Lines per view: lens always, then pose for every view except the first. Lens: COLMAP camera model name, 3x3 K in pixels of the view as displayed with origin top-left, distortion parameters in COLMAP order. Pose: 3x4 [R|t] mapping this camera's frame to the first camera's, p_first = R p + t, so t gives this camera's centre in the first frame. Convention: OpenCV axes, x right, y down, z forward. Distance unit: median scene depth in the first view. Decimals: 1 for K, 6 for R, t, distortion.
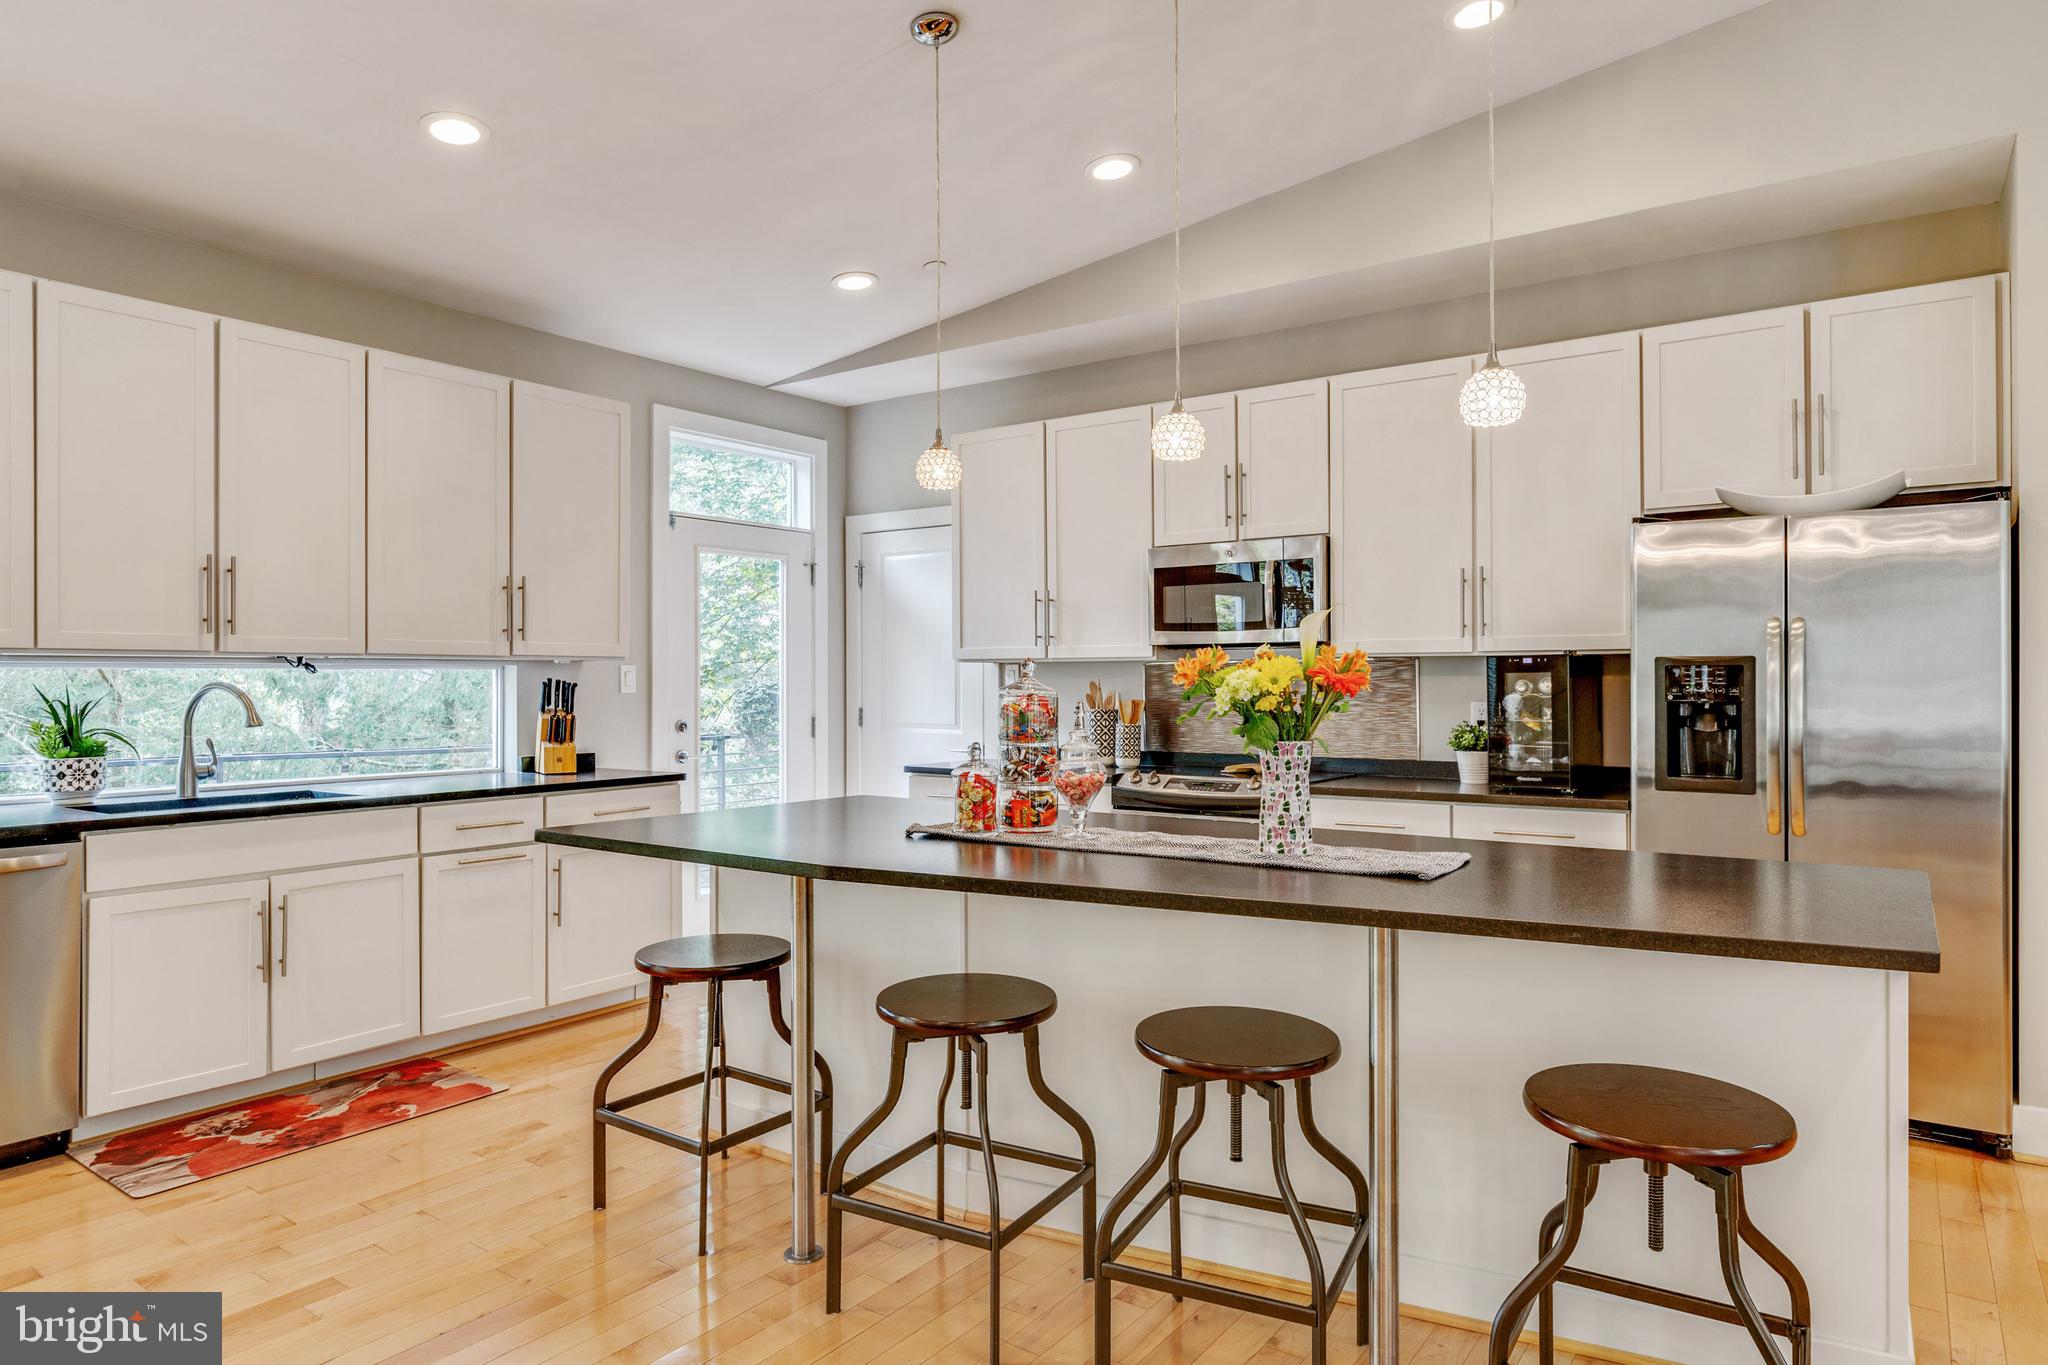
lens RADIAL K [[1216.7, 0, 1024.0], [0, 1216.7, 682.5], [0, 0, 1]] dist [-0.001078, -0.001450]
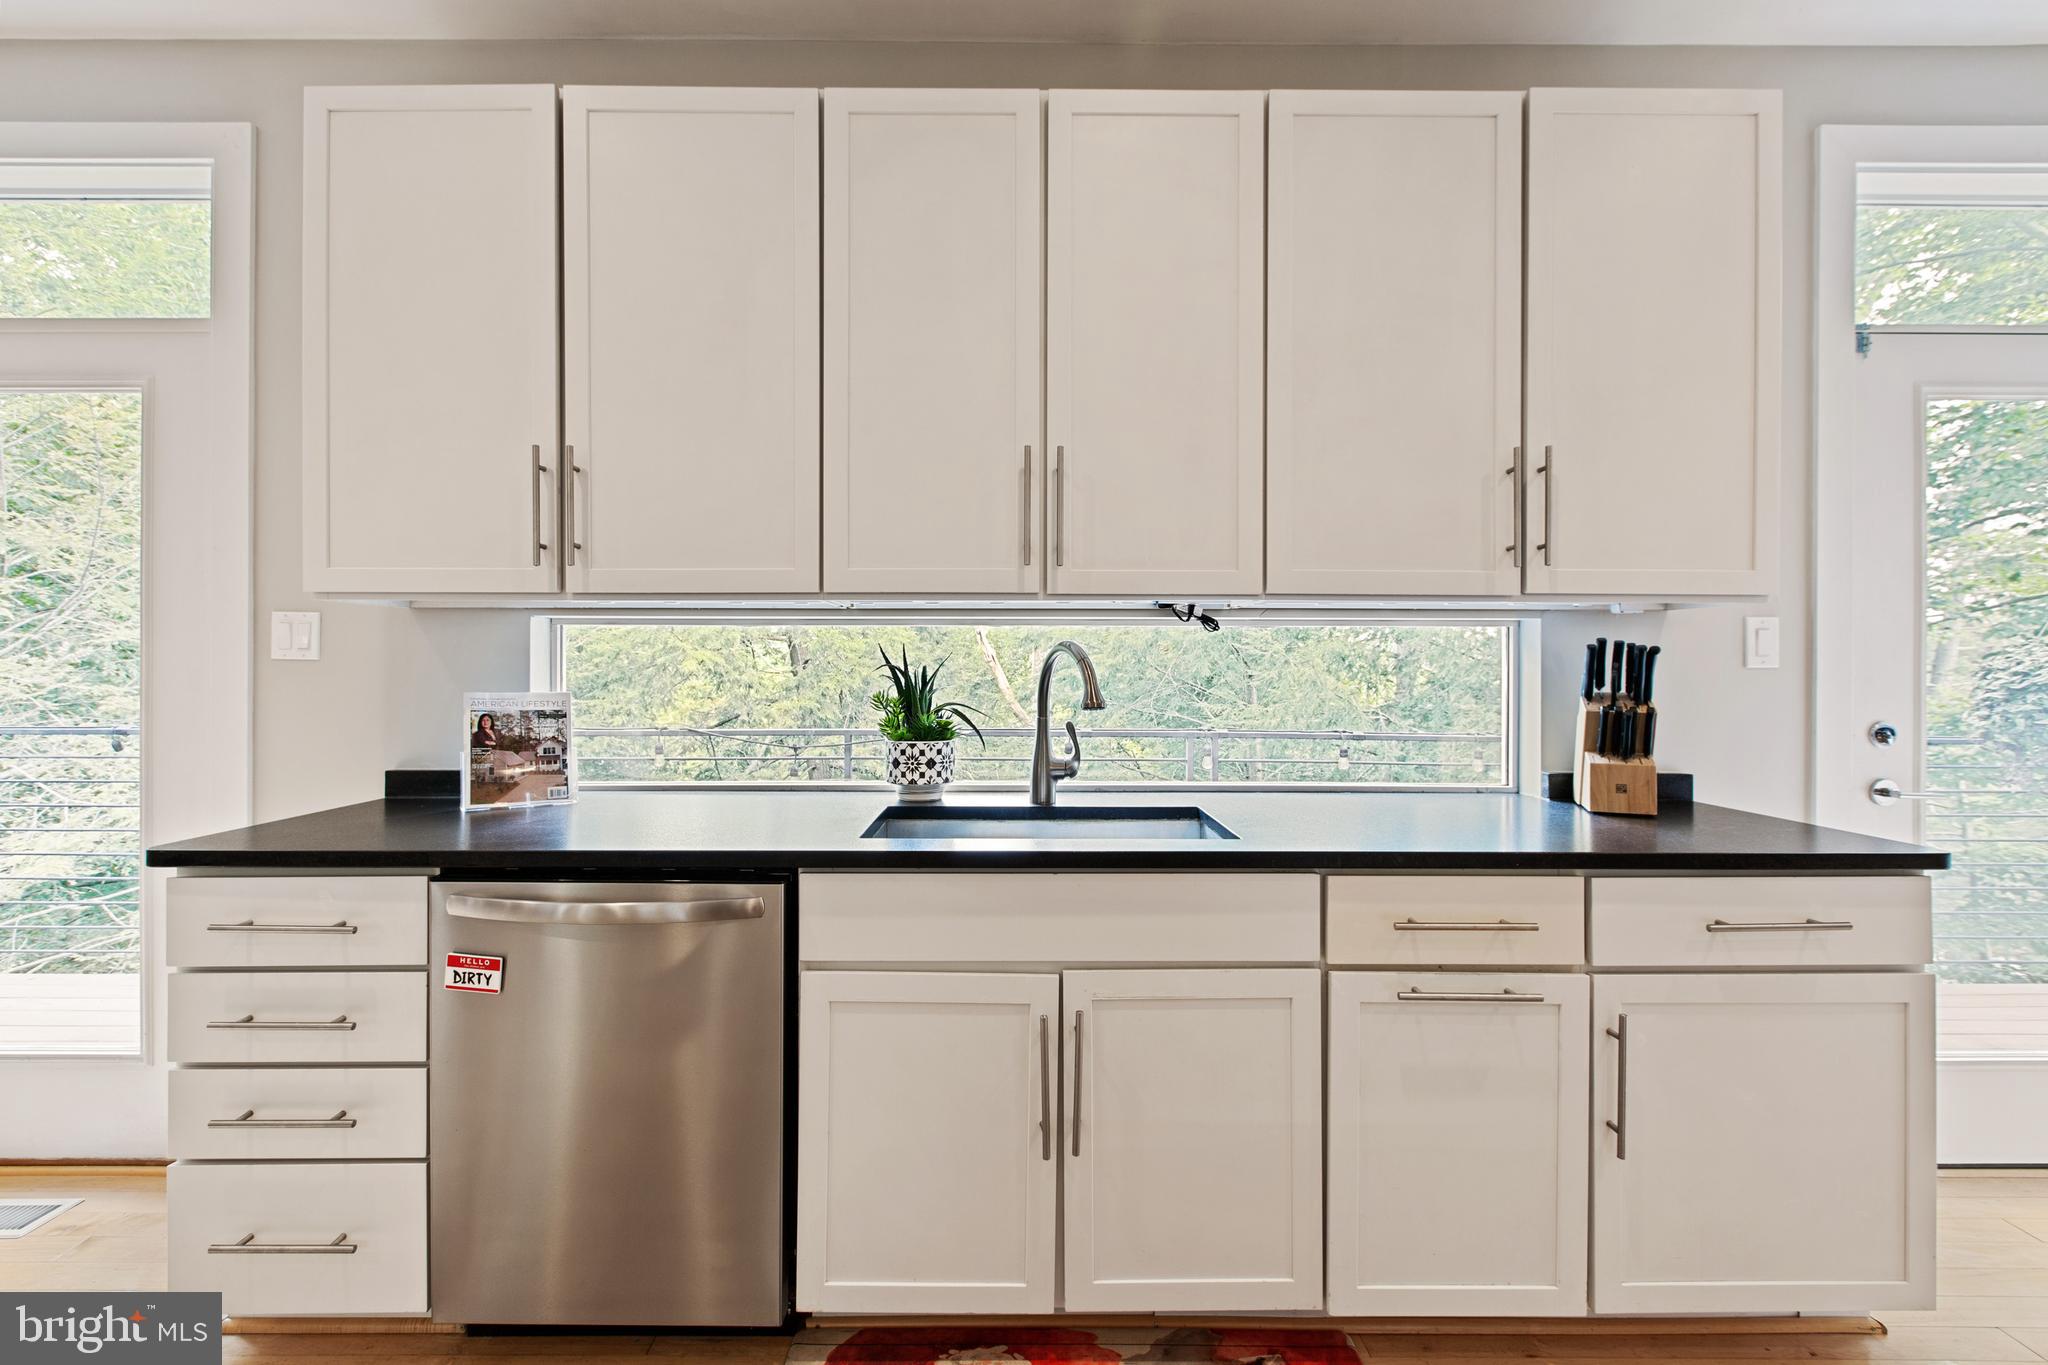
lens RADIAL K [[909.2, 0, 1019.3], [0, 909.2, 659.0], [0, 0, 1]] dist [0.000814, -0.000040]
pose [[0.584654, 0.000900, -0.811283, -0.230556], [-0.006556, 0.999972, -0.003616, 0.010057], [0.811257, 0.007433, 0.584643, 0.598794]]
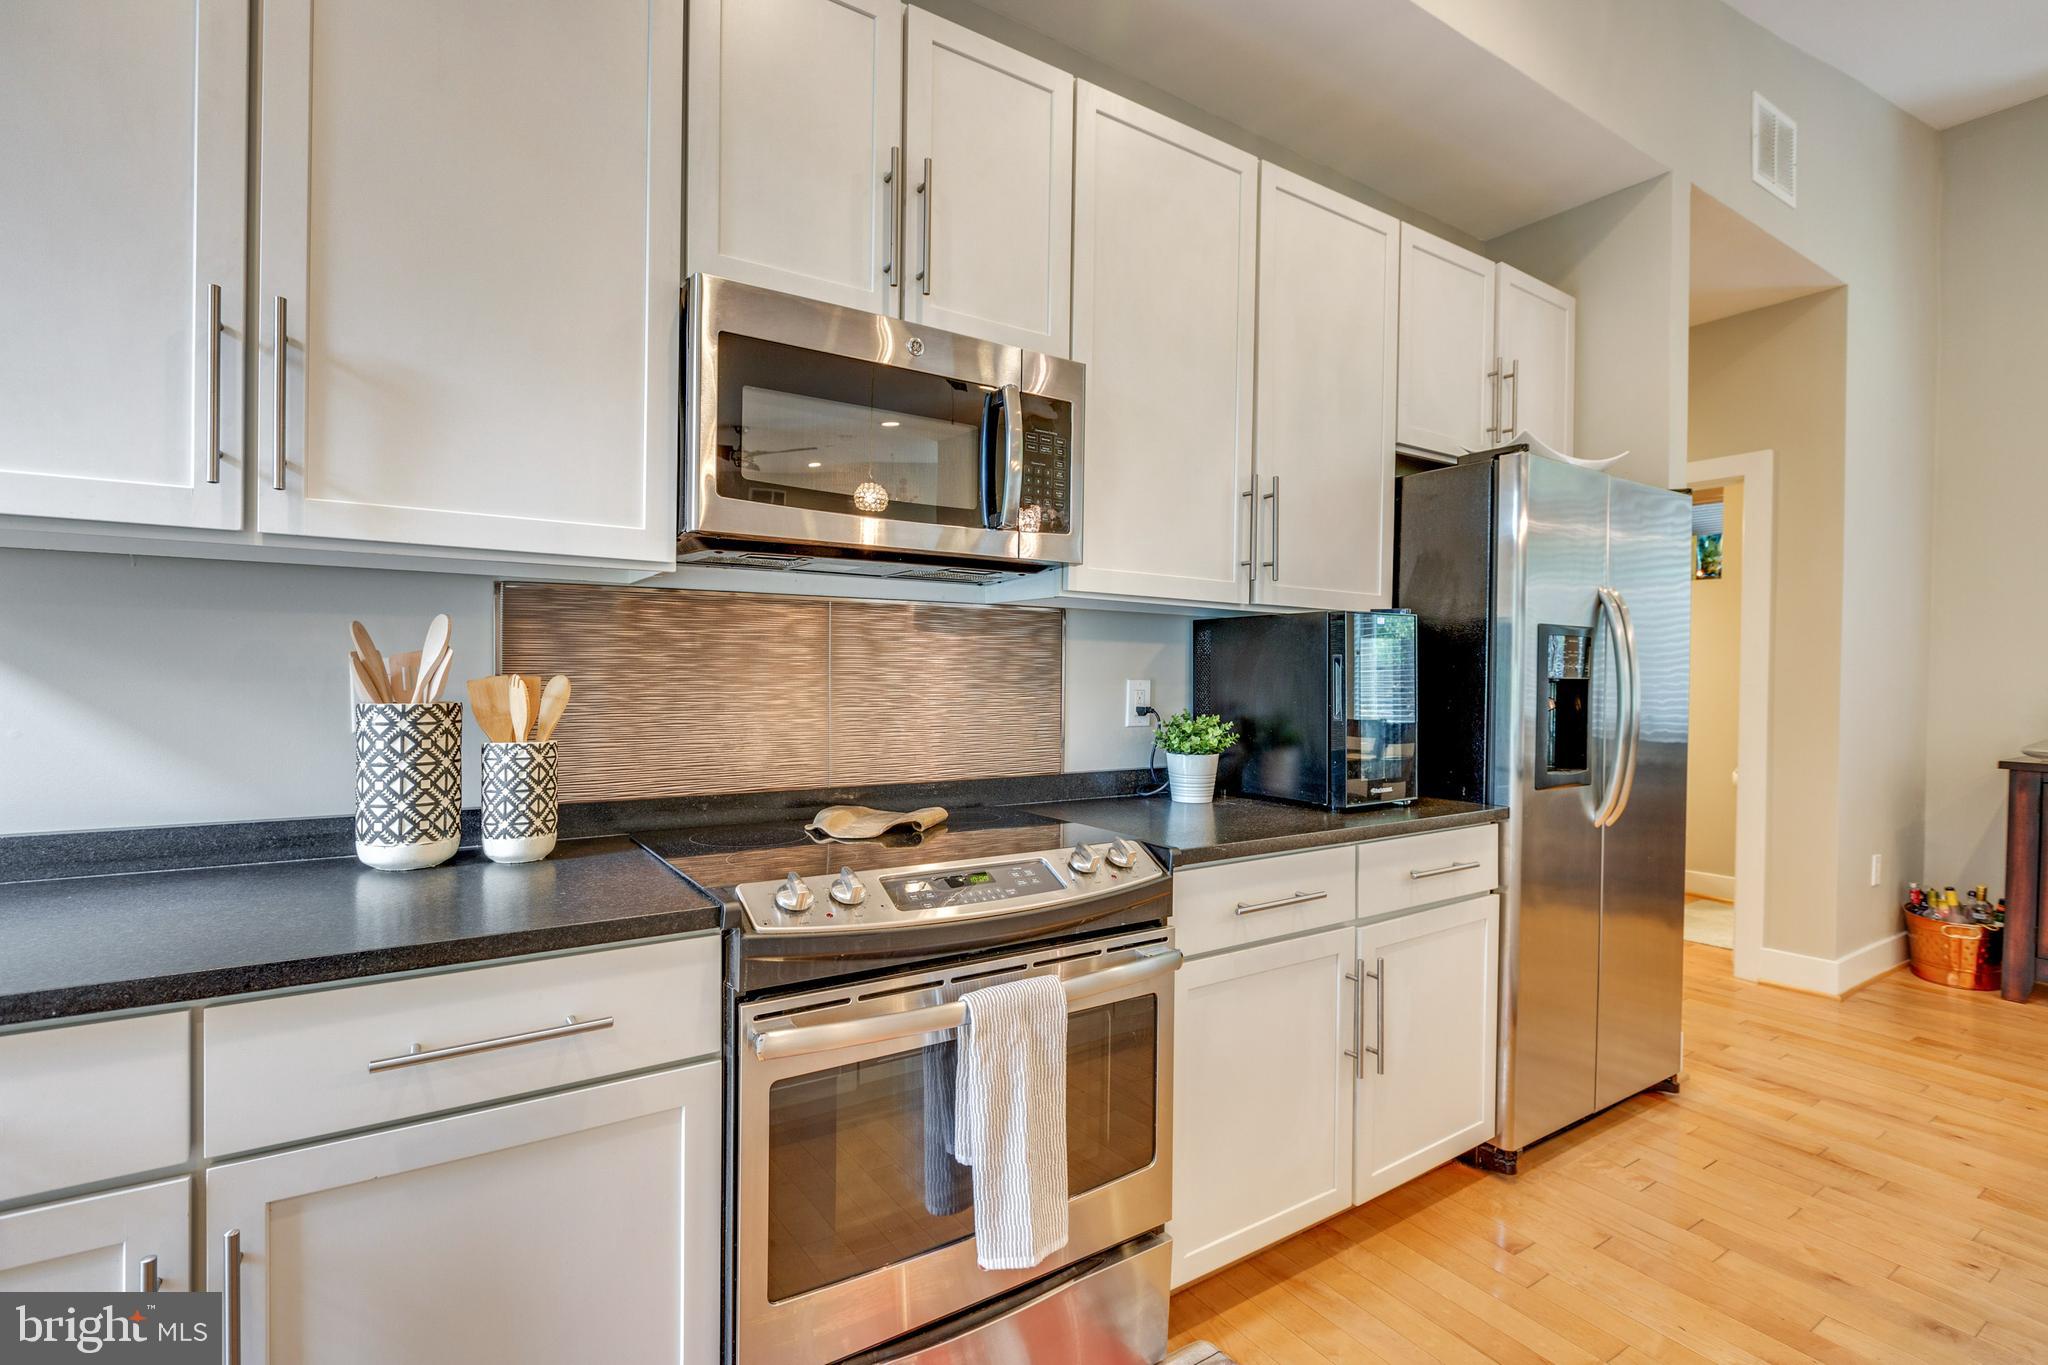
lens RADIAL K [[937.6, 0, 1024.9], [0, 937.6, 671.0], [0, 0, 1]] dist [-0.001815, -0.000377]
pose [[0.361434, 0.005529, 0.932381, -0.149217], [-0.014720, 0.999892, -0.000223, 0.012467], [-0.932282, -0.013644, 0.361476, 0.905249]]
